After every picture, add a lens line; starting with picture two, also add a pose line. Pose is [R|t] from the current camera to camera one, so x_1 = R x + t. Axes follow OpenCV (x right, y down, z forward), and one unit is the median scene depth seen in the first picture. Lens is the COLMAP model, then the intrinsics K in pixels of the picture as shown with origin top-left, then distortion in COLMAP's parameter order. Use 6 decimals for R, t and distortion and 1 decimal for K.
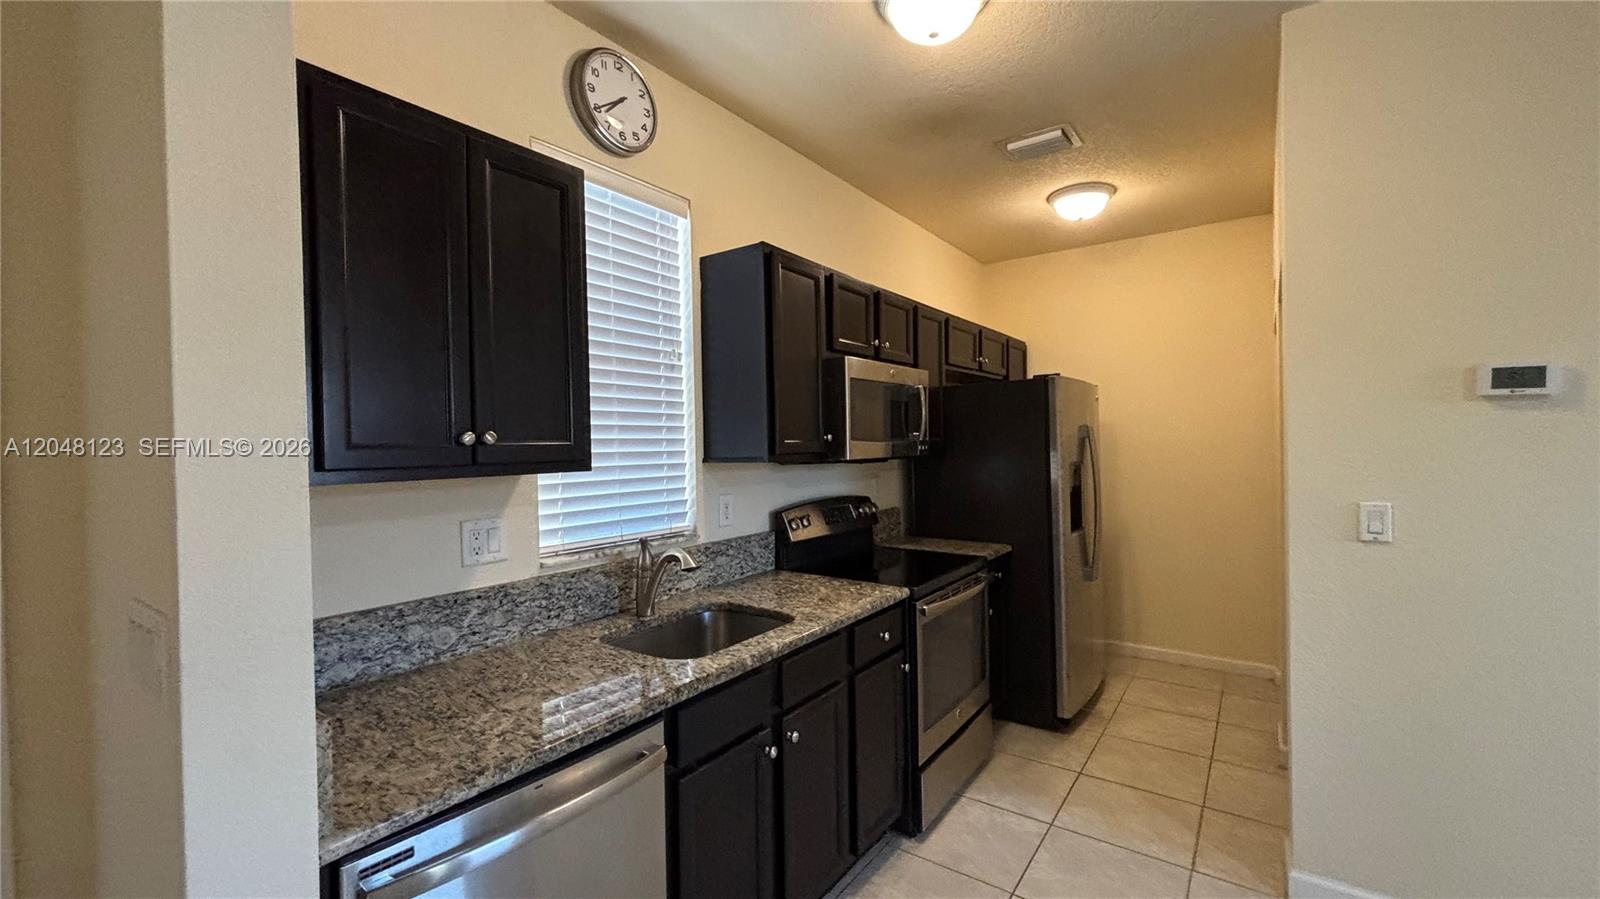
lens RADIAL K [[636.8, 0, 800.0], [0, 636.8, 449.5], [0, 0, 1]] dist [-0.000697, -0.000121]
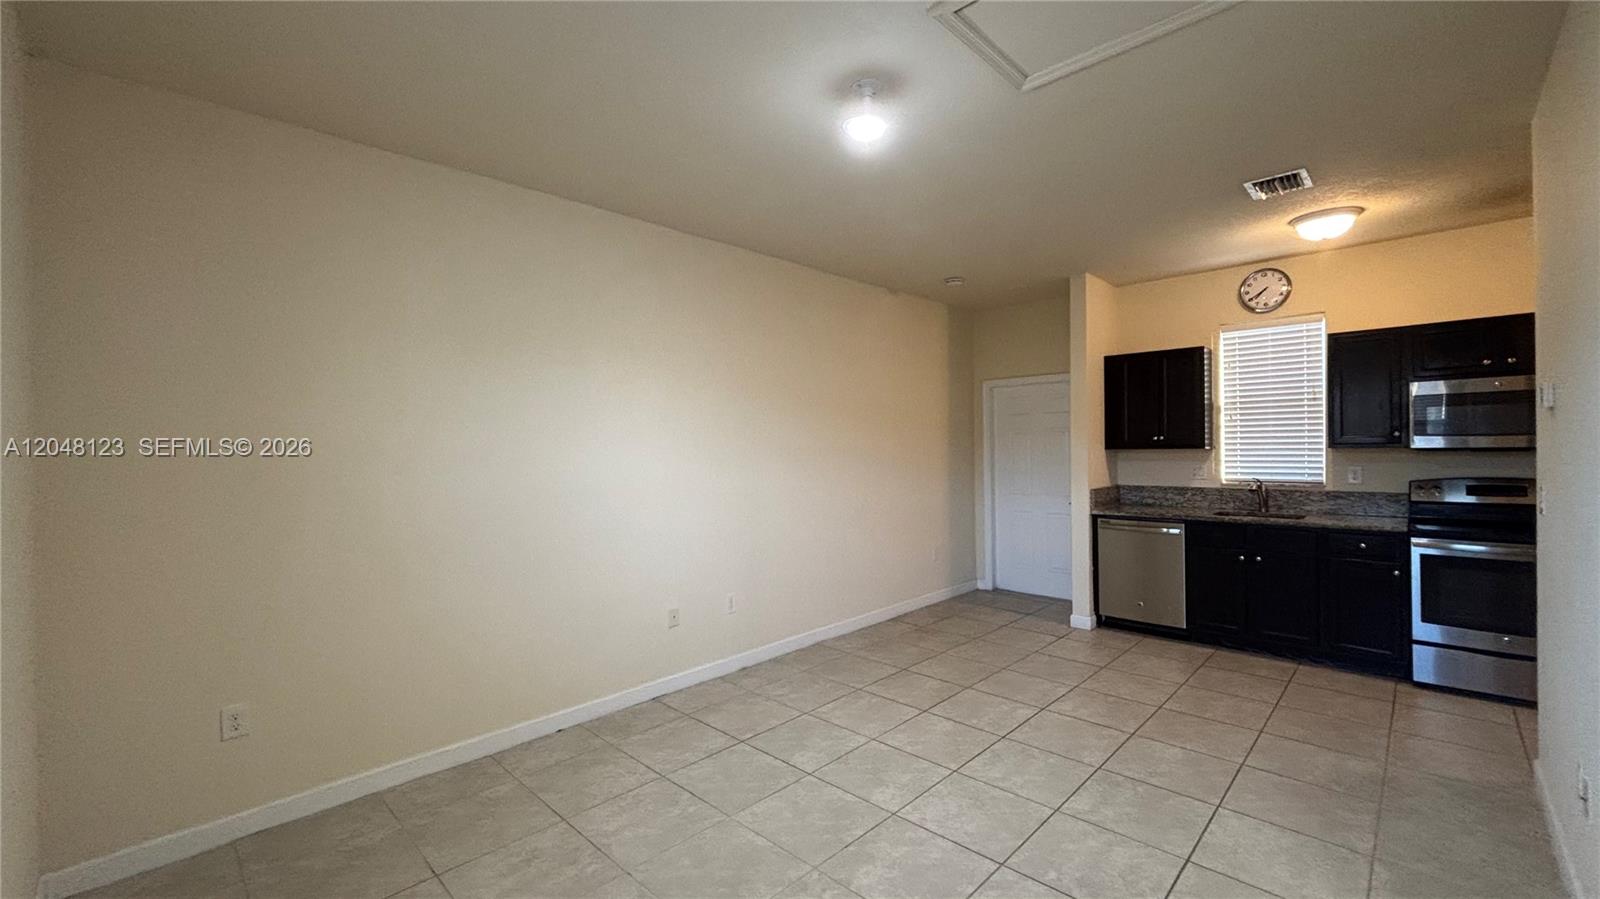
lens RADIAL K [[636.8, 0, 800.0], [0, 636.8, 449.5], [0, 0, 1]] dist [-0.000697, -0.000121]
pose [[-0.162527, 0.020841, -0.986484, 2.424986], [0.006542, 0.999778, 0.020044, -0.028122], [0.986682, -0.003196, -0.162627, -0.304778]]
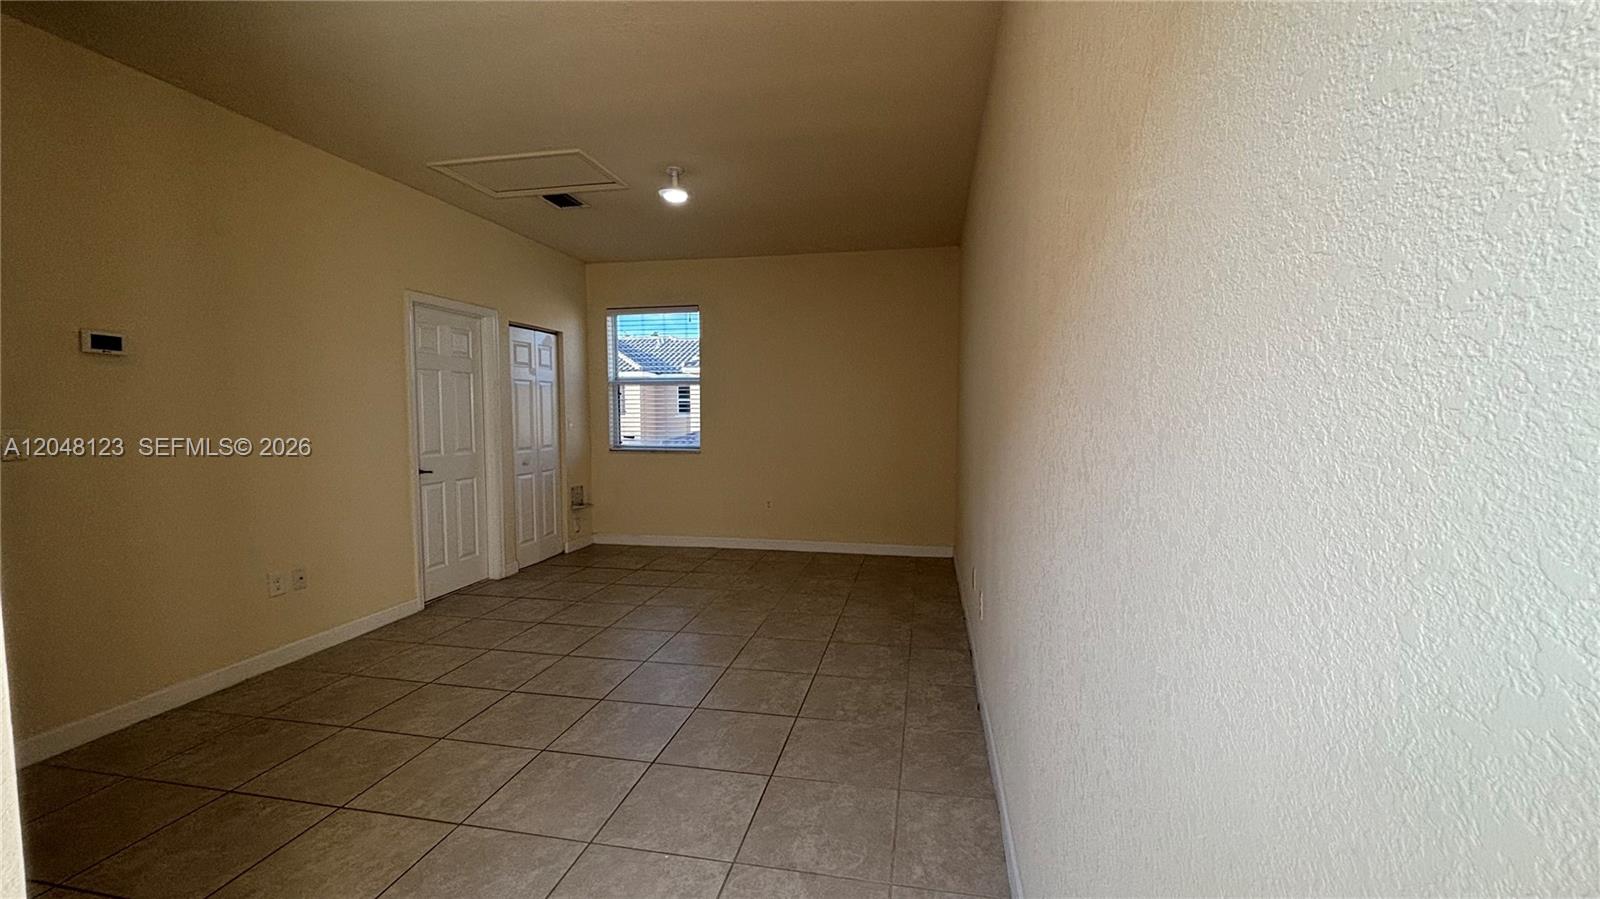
lens RADIAL K [[636.8, 0, 800.0], [0, 636.8, 449.5], [0, 0, 1]] dist [-0.000697, -0.000121]
pose [[-0.403191, -0.043542, 0.914080, -0.906051], [0.015011, 0.998418, 0.054181, 0.081237], [-0.914993, 0.035567, -0.401899, 0.110537]]
